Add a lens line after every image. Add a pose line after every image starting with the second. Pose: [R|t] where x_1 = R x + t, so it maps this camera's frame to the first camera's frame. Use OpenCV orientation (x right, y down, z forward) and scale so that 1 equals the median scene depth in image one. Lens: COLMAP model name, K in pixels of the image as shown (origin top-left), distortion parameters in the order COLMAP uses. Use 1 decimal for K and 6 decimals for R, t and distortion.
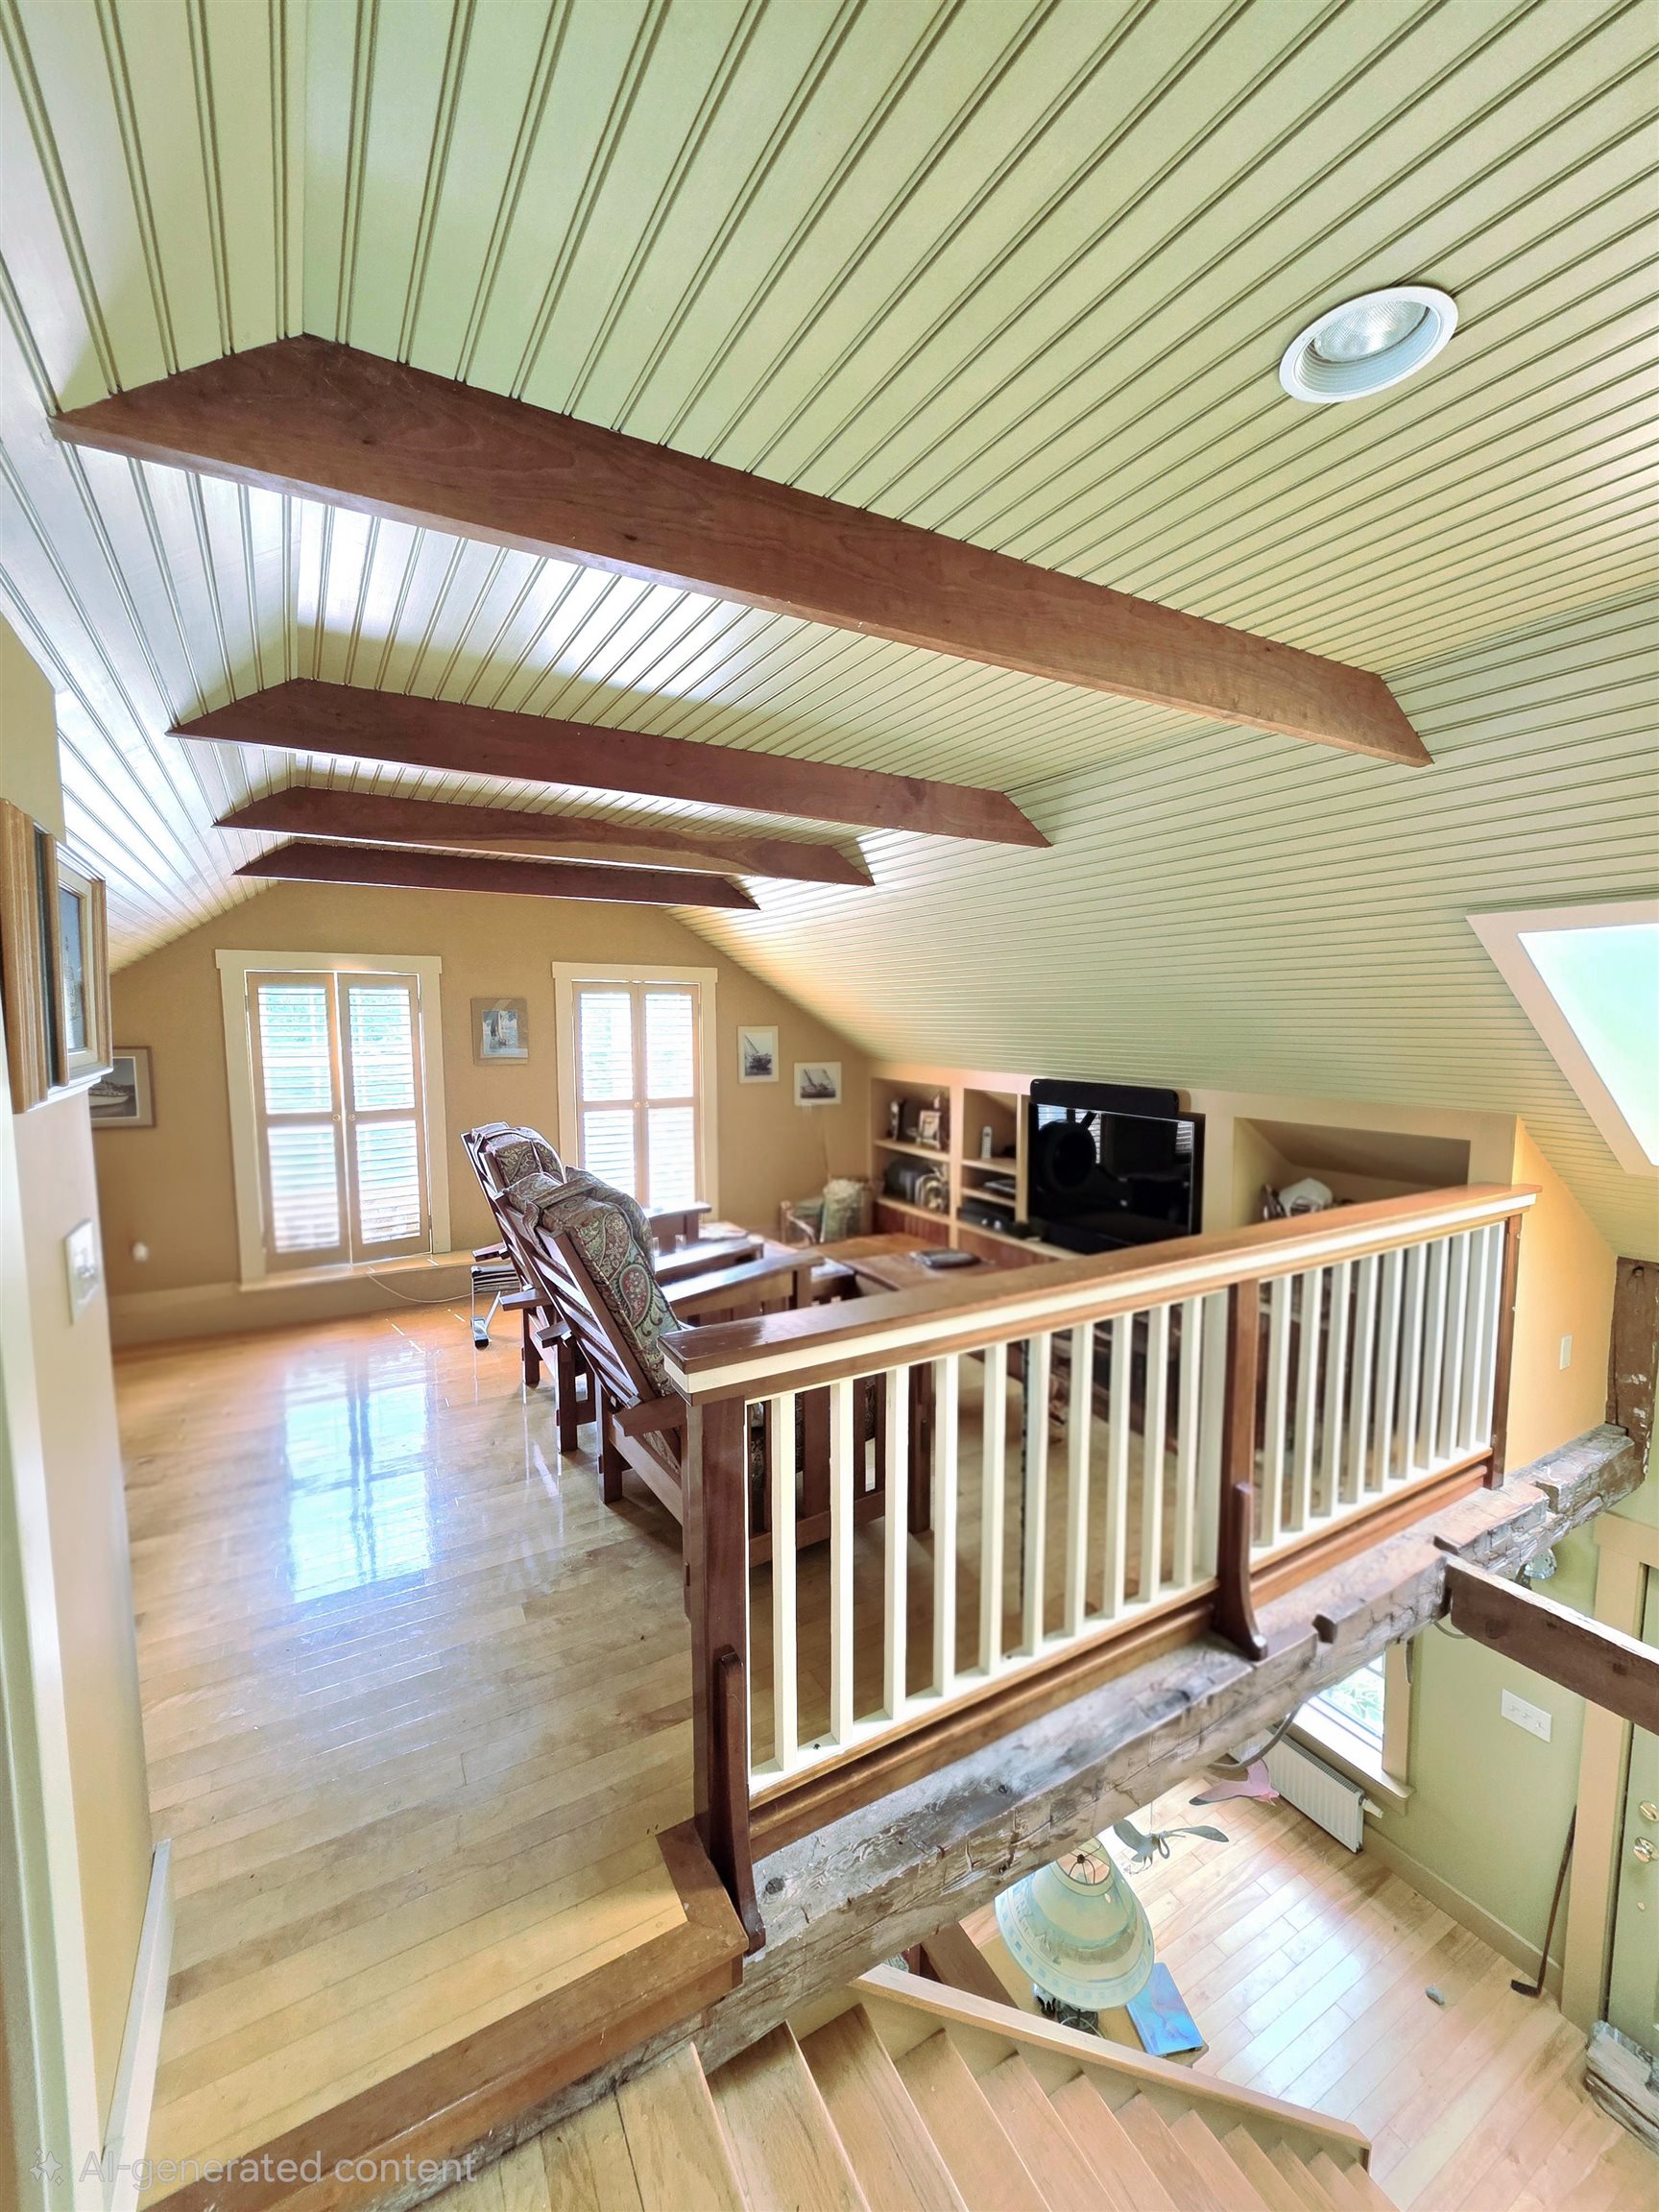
lens RADIAL K [[882.3, 0, 829.9], [0, 882.3, 1100.7], [0, 0, 1]] dist [-0.002068, -0.000333]
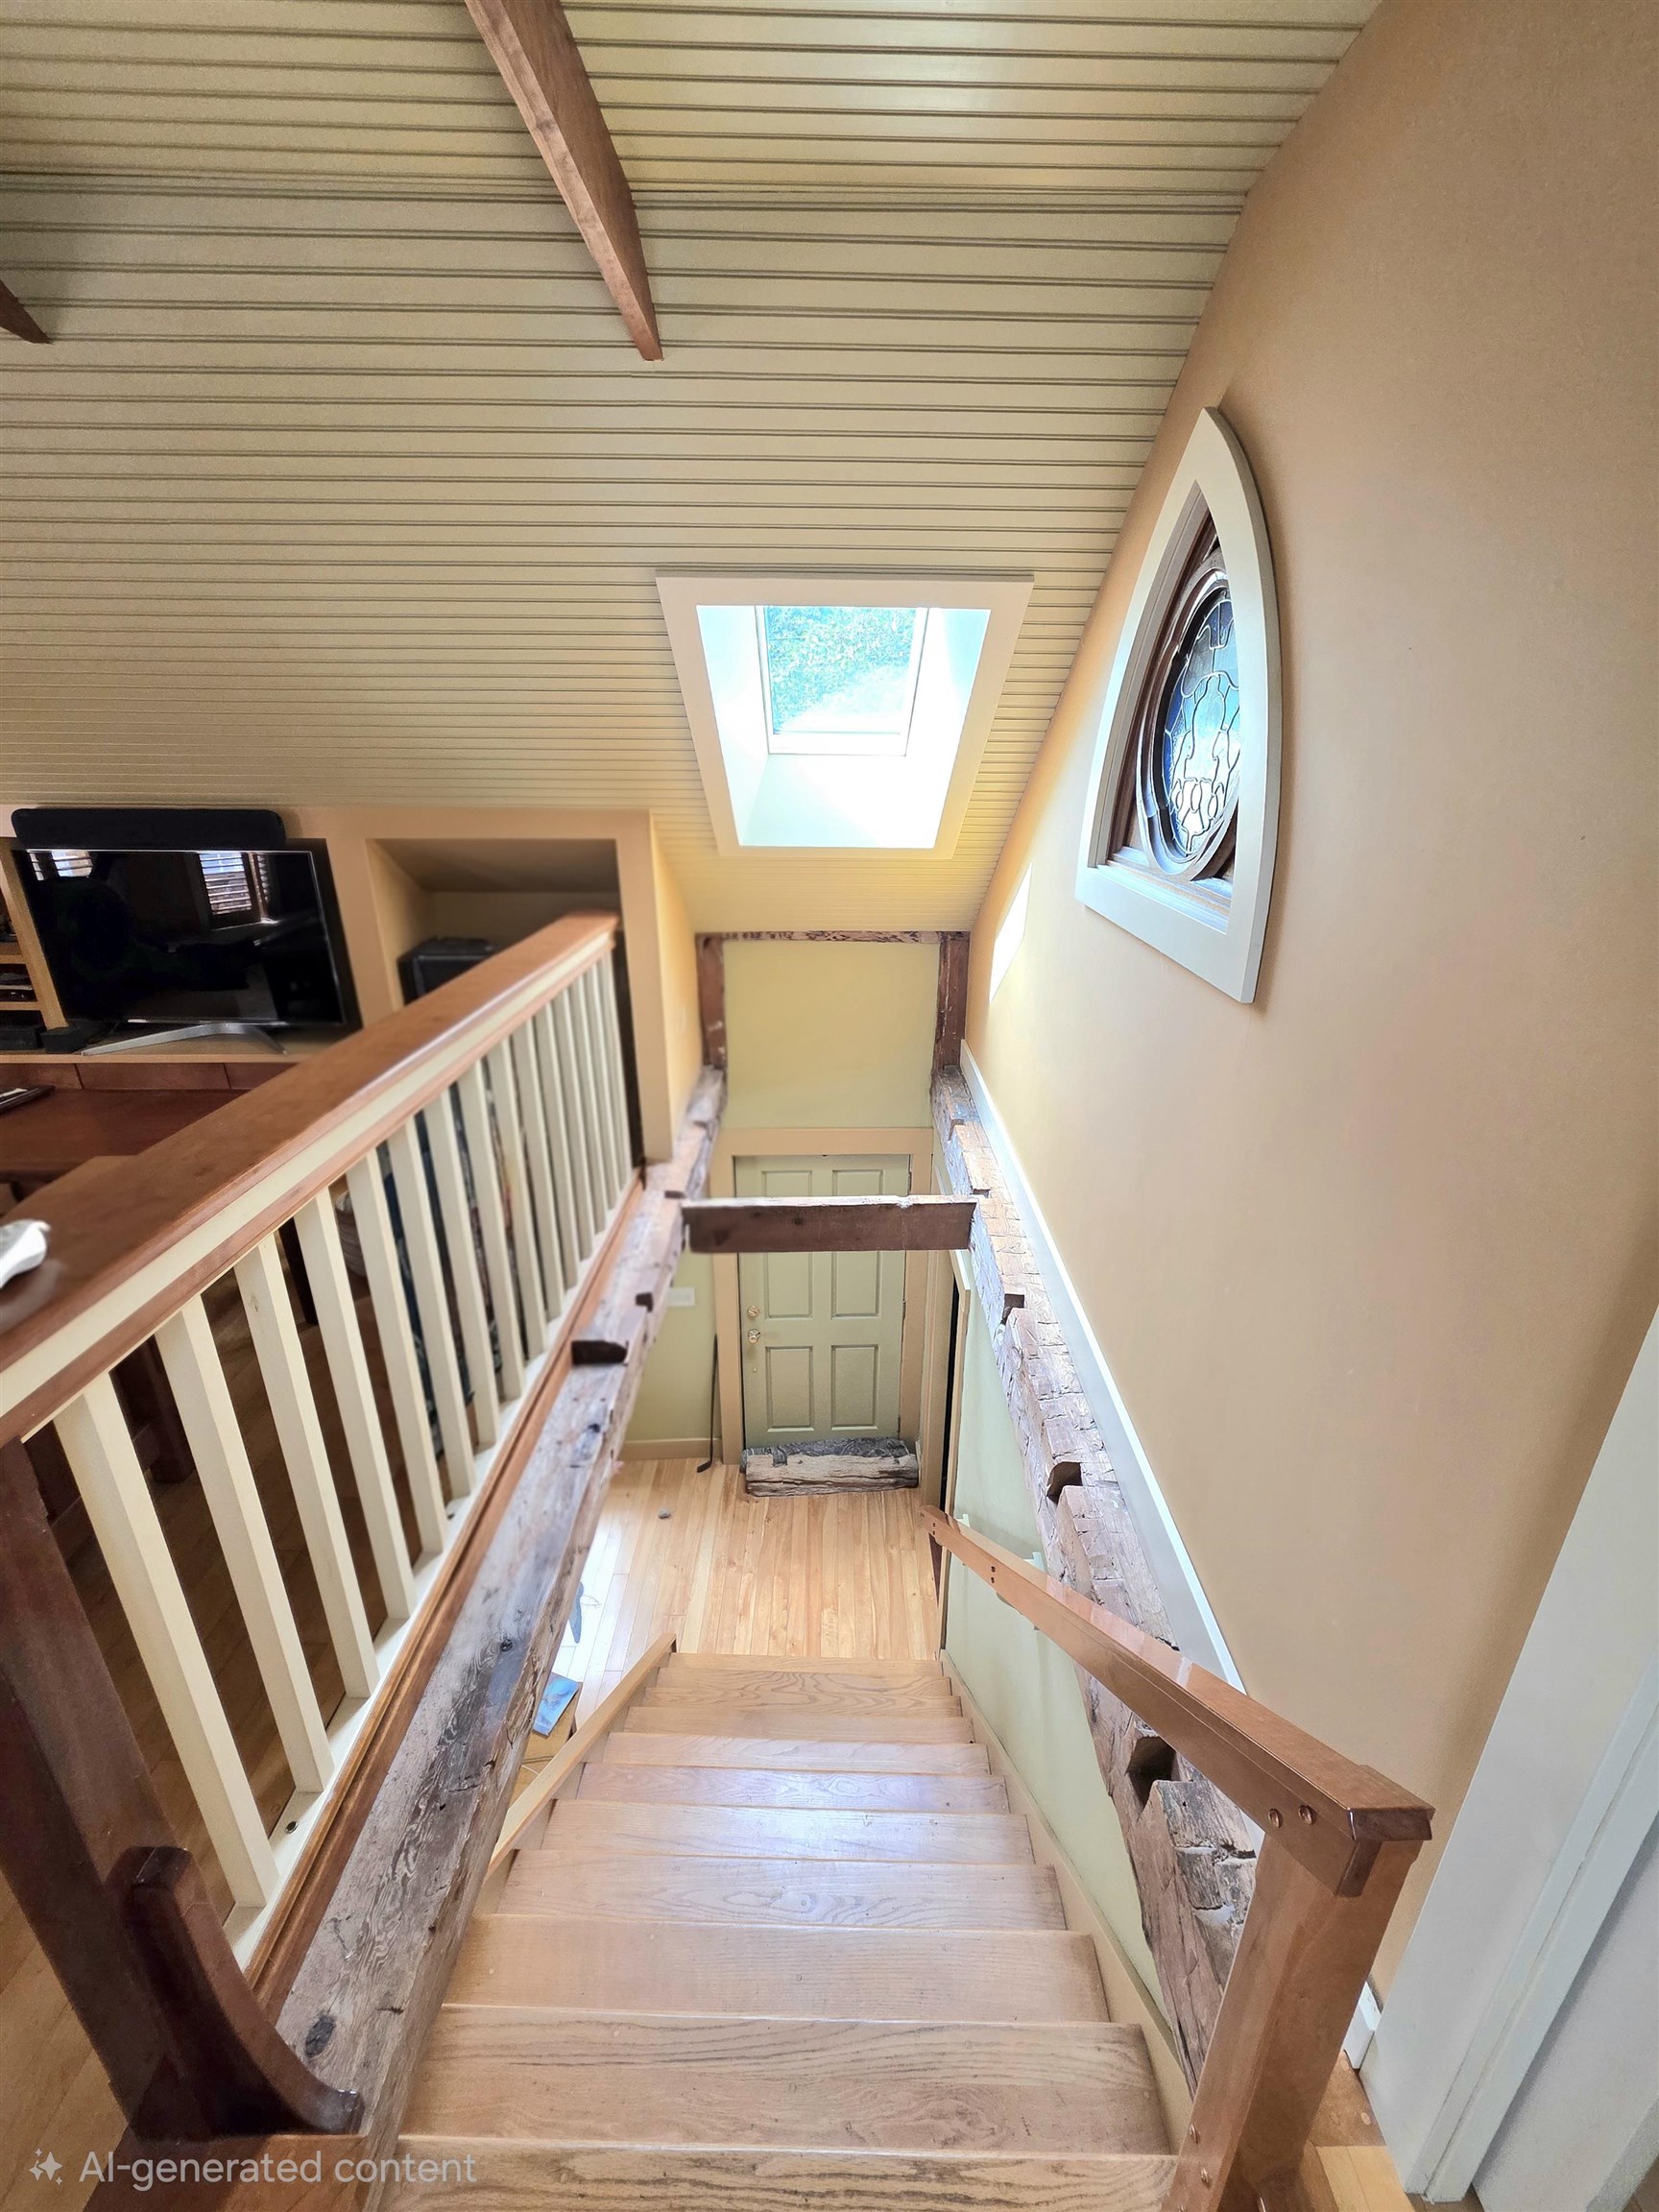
lens RADIAL K [[882.3, 0, 836.5], [0, 882.3, 1102.2], [0, 0, 1]] dist [-0.002068, -0.000333]
pose [[0.492652, -0.304613, 0.815172, -0.111448], [0.070851, 0.947666, 0.311304, 0.036847], [-0.867338, -0.095609, 0.488451, 0.240627]]
